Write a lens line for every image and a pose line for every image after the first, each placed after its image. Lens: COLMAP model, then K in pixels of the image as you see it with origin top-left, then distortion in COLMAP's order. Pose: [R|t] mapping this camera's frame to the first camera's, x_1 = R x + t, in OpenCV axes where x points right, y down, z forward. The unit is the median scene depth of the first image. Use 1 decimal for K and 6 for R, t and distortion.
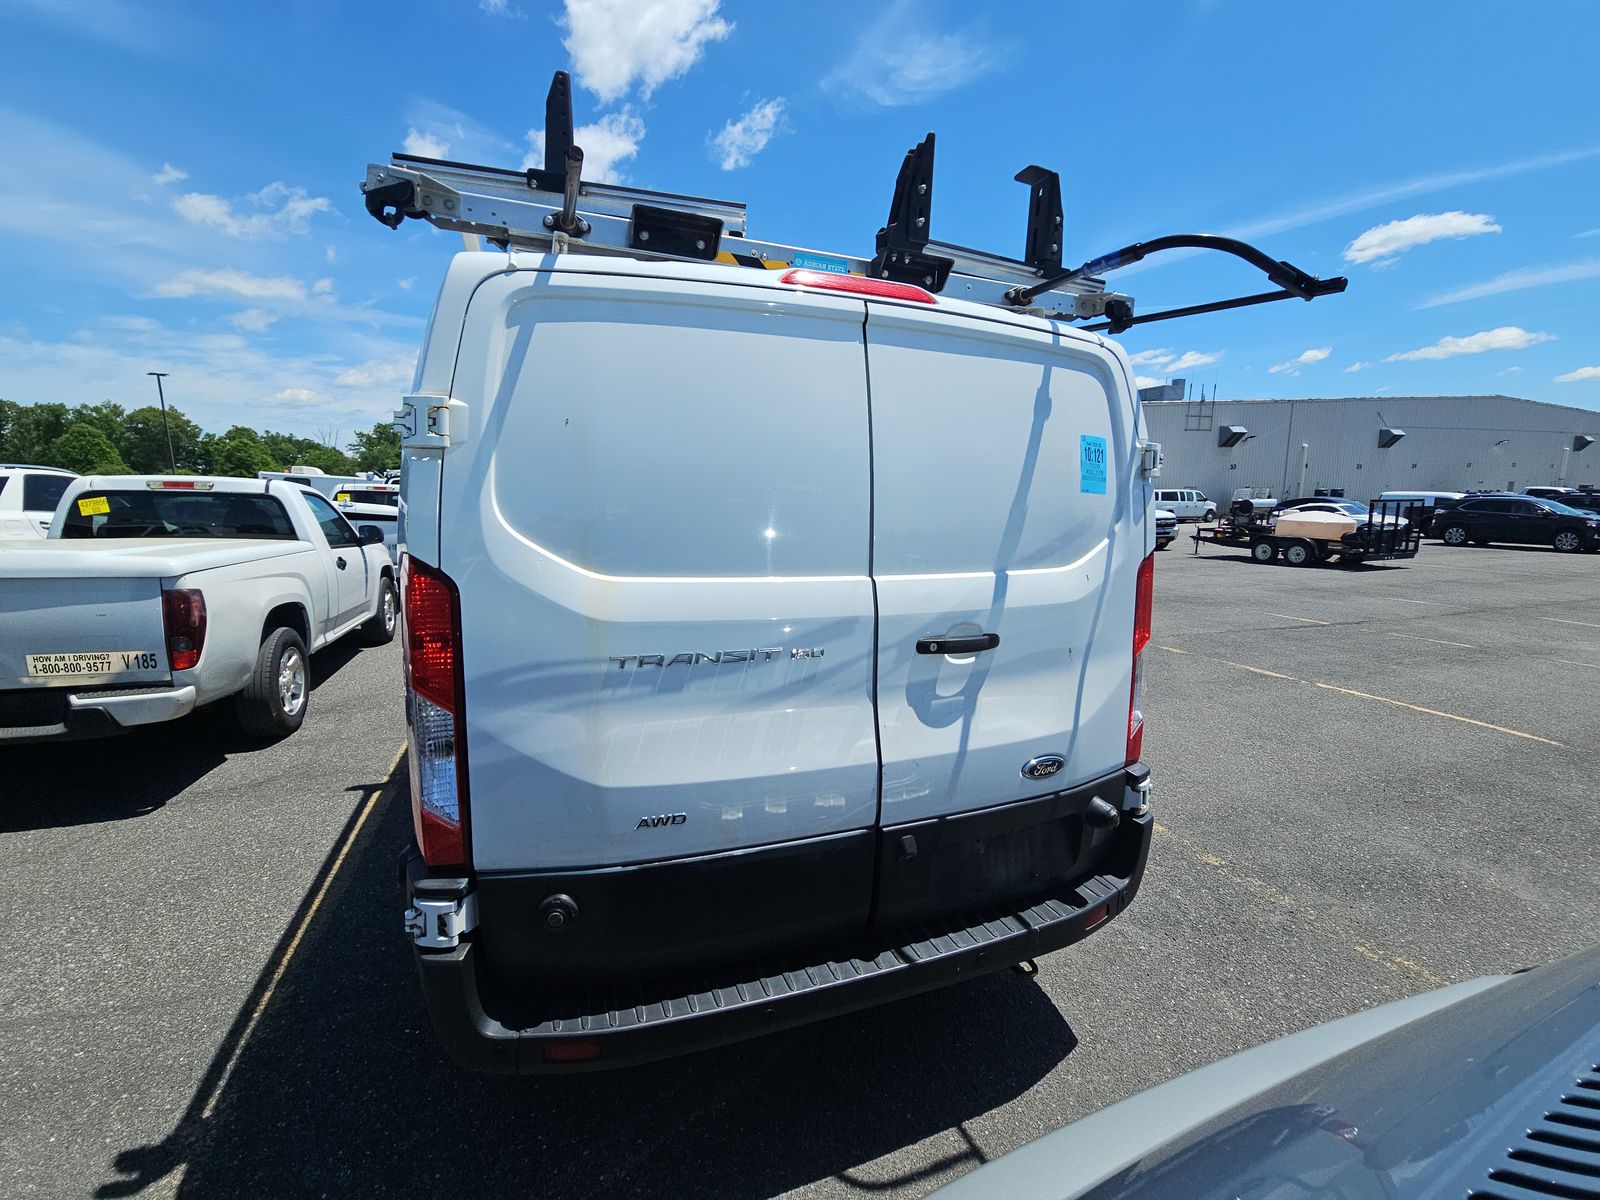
lens RADIAL K [[661.4, 0, 791.1], [0, 661.4, 602.4], [0, 0, 1]] dist [-0.000772, -0.003434]
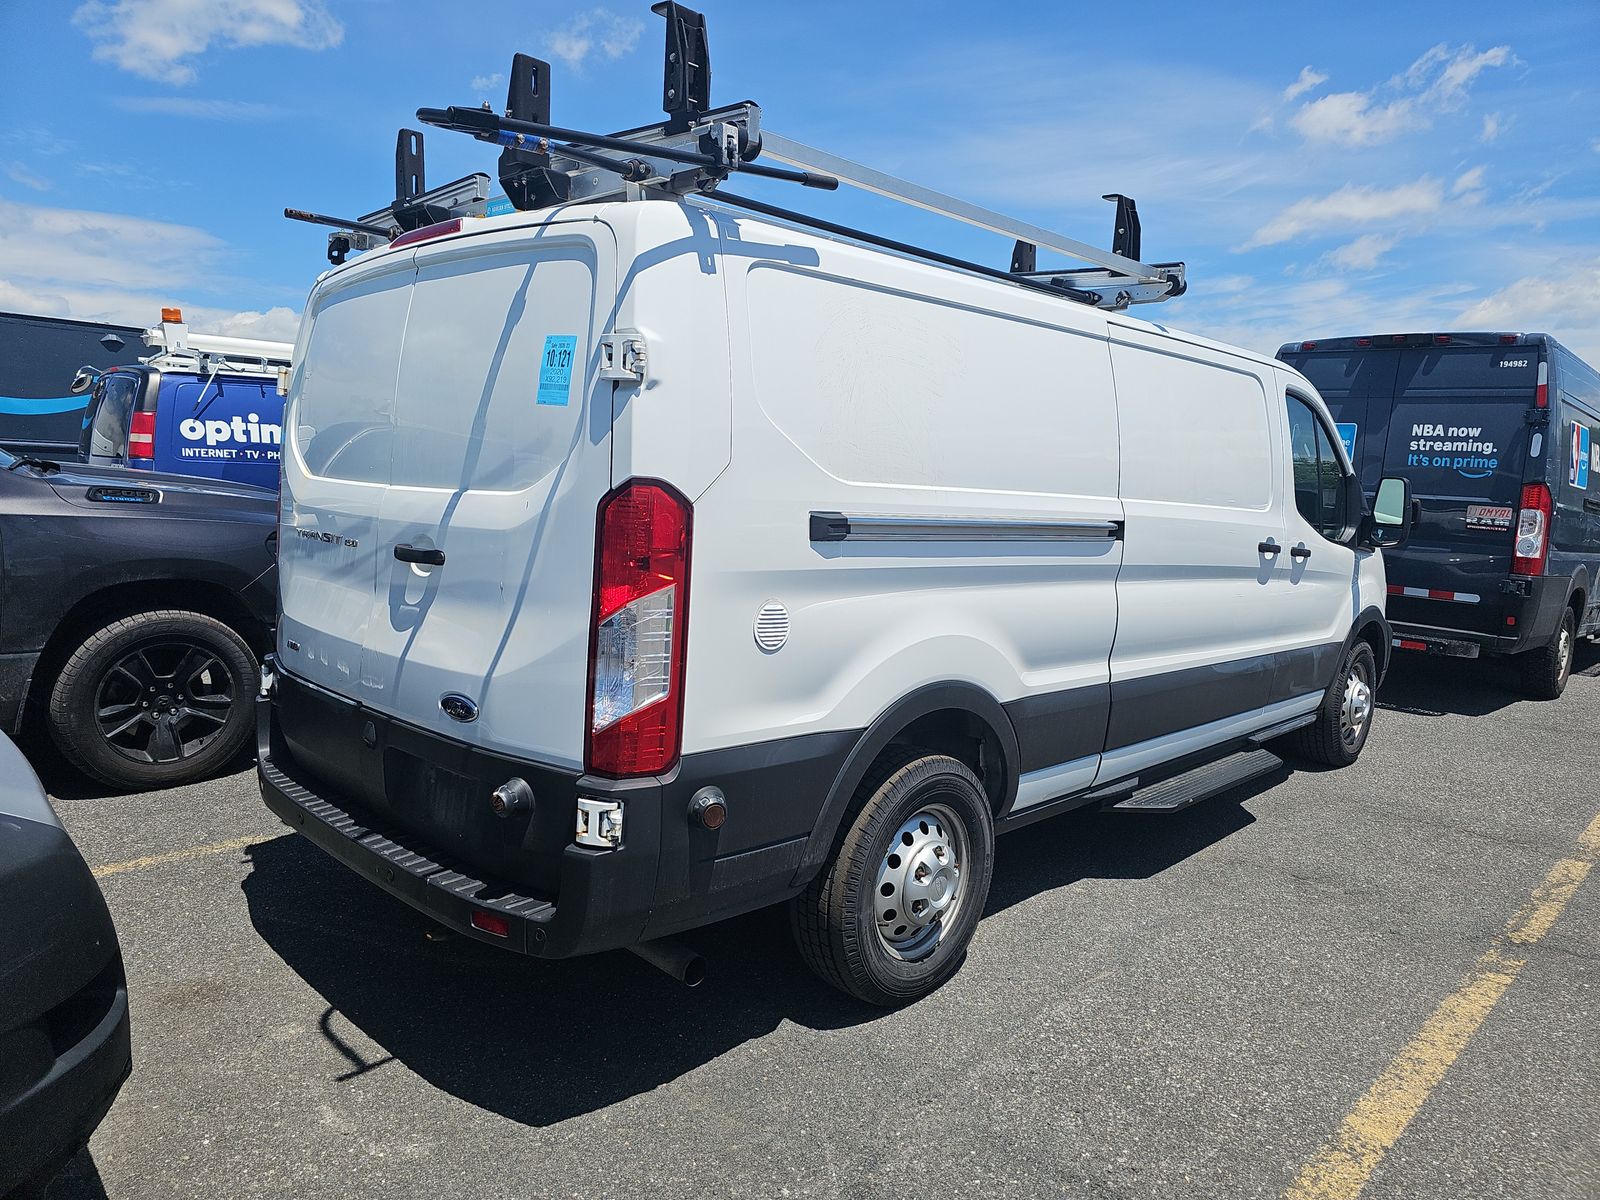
lens RADIAL K [[1075.7, 0, 812.5], [0, 1075.7, 594.2], [0, 0, 1]] dist [0.032367, -0.028976]
pose [[0.429776, 0.097680, -0.897637, 1.879949], [-0.164469, 0.985969, 0.028547, -0.024698], [0.887830, 0.135365, 0.439811, 0.751996]]
